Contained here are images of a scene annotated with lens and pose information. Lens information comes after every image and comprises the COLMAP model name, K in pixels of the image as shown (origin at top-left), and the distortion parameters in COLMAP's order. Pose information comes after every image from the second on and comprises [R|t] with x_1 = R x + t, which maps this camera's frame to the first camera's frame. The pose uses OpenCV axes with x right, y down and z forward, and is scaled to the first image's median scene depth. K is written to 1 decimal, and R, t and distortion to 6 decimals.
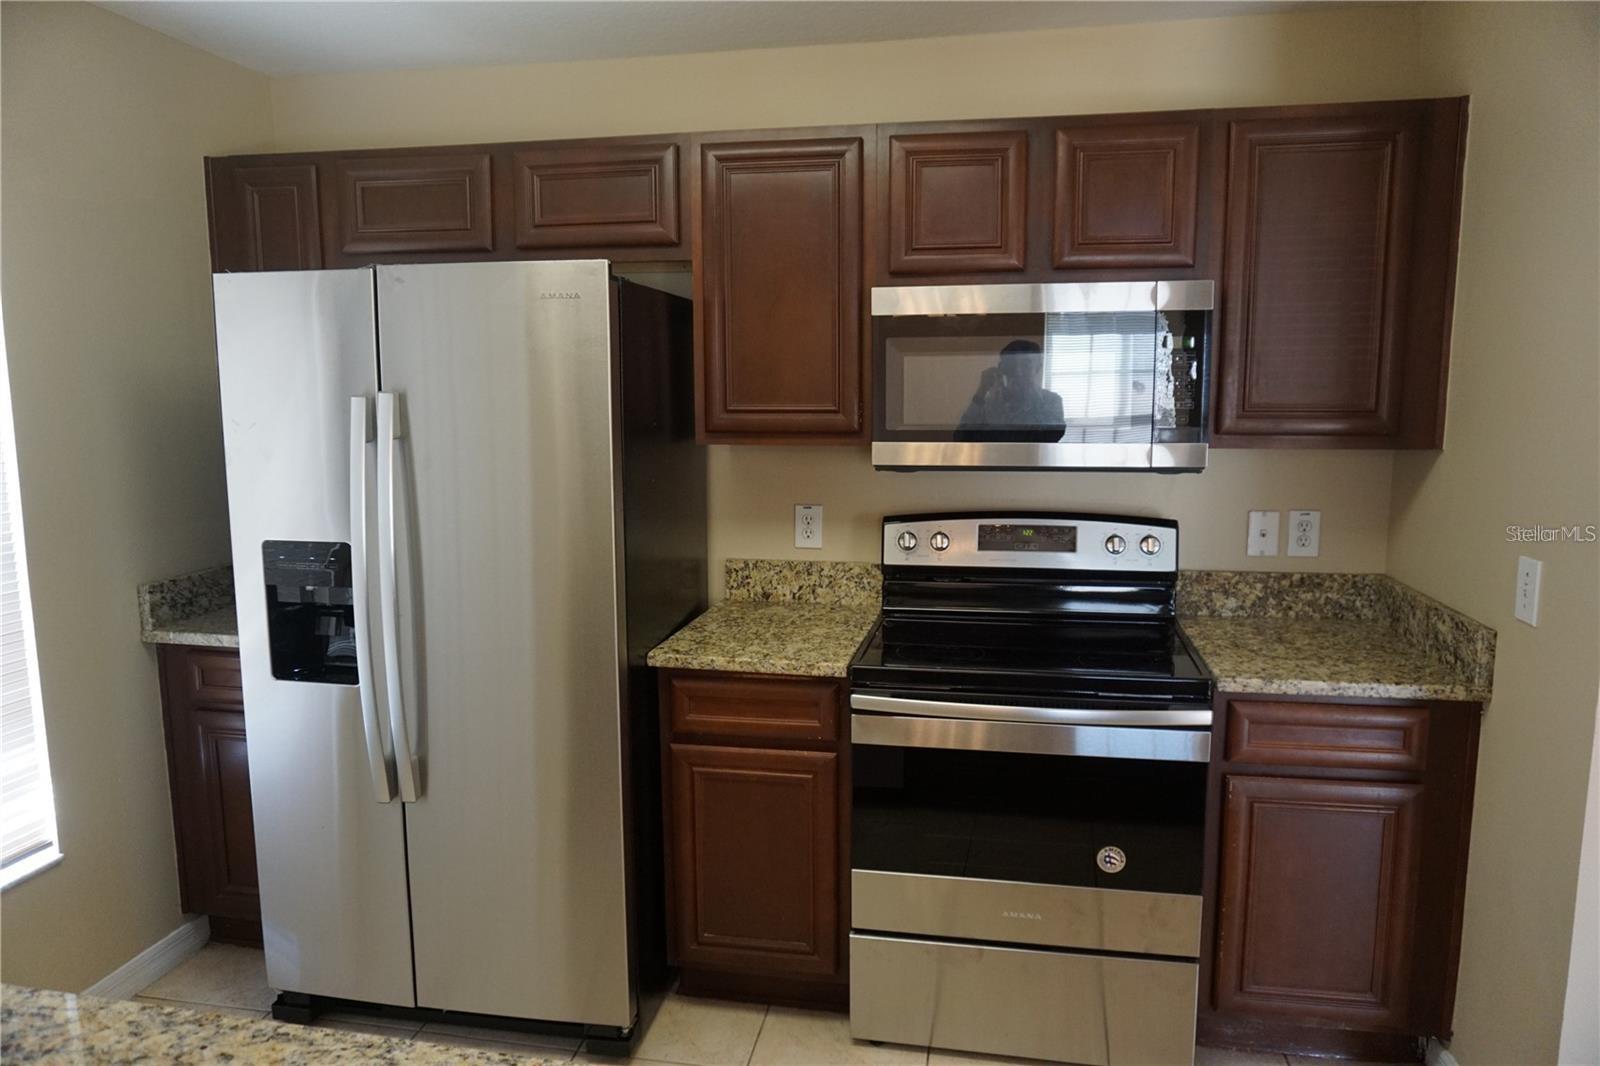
lens RADIAL K [[1072.6, 0, 800.0], [0, 1072.6, 533.0], [0, 0, 1]] dist [-0.030974, 0.001970]
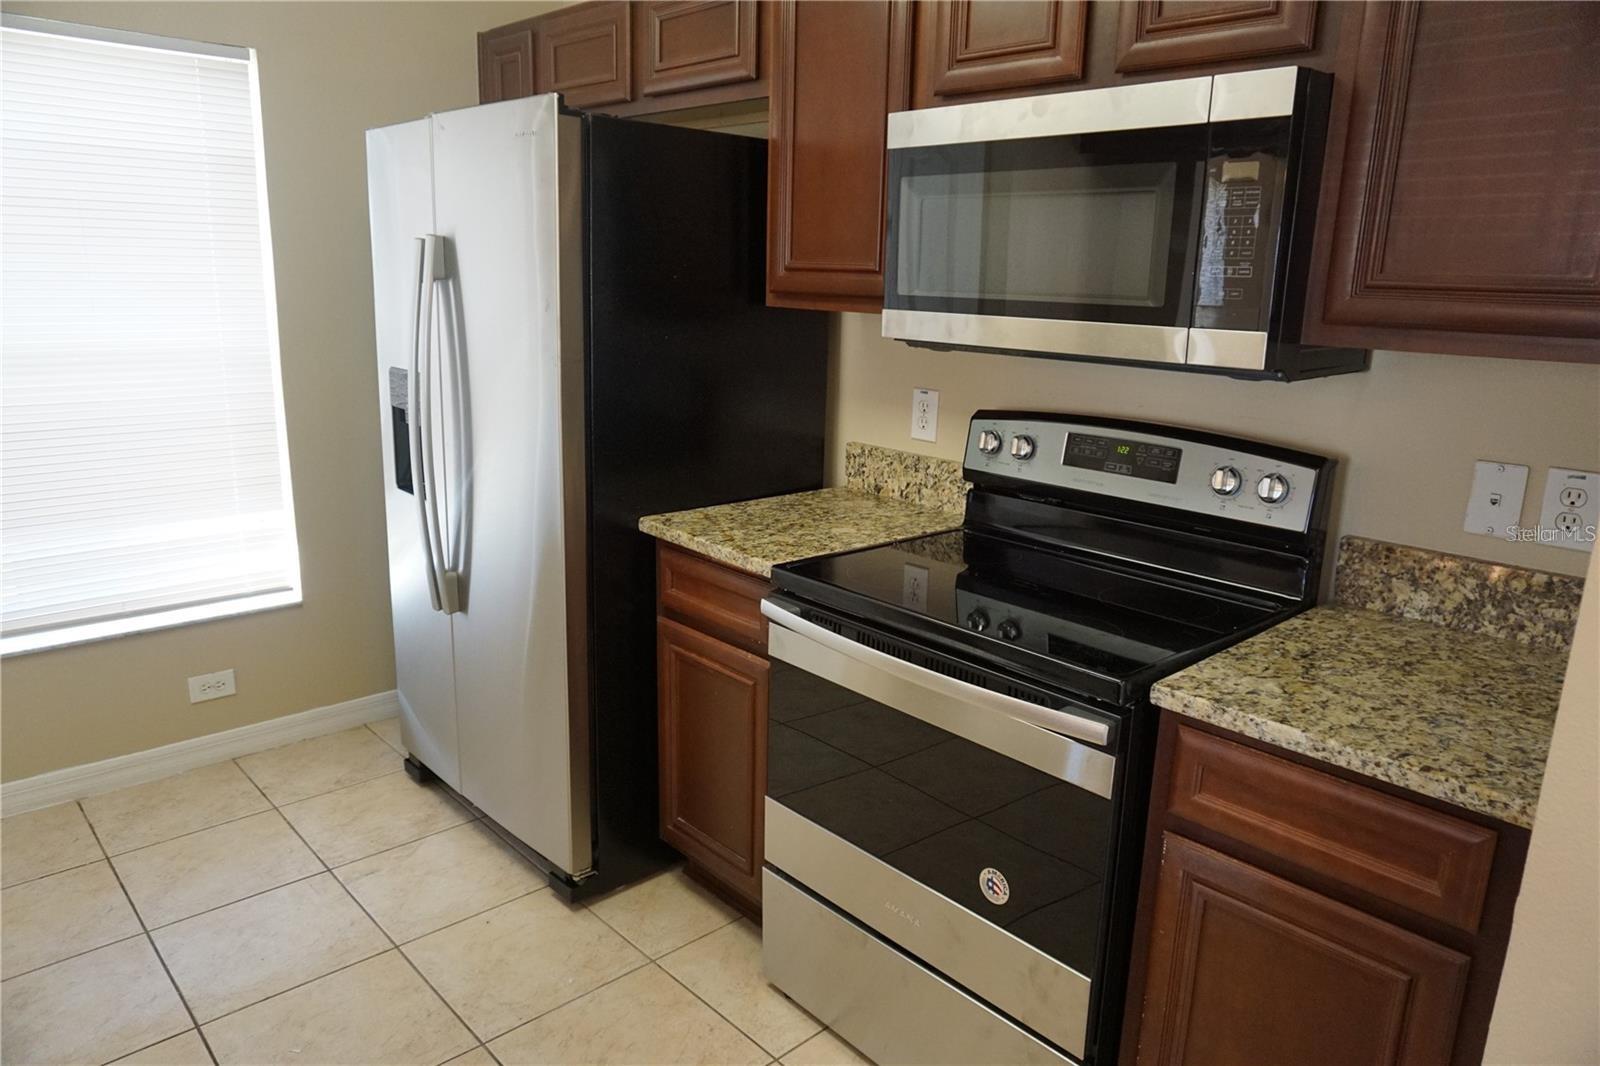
lens RADIAL K [[1072.6, 0, 800.0], [0, 1072.6, 533.0], [0, 0, 1]] dist [-0.030974, 0.001970]
pose [[0.796015, 0.168293, -0.581410, 0.474090], [-0.112219, 0.984949, 0.131460, -0.015697], [0.594783, -0.039398, 0.802920, 0.272999]]
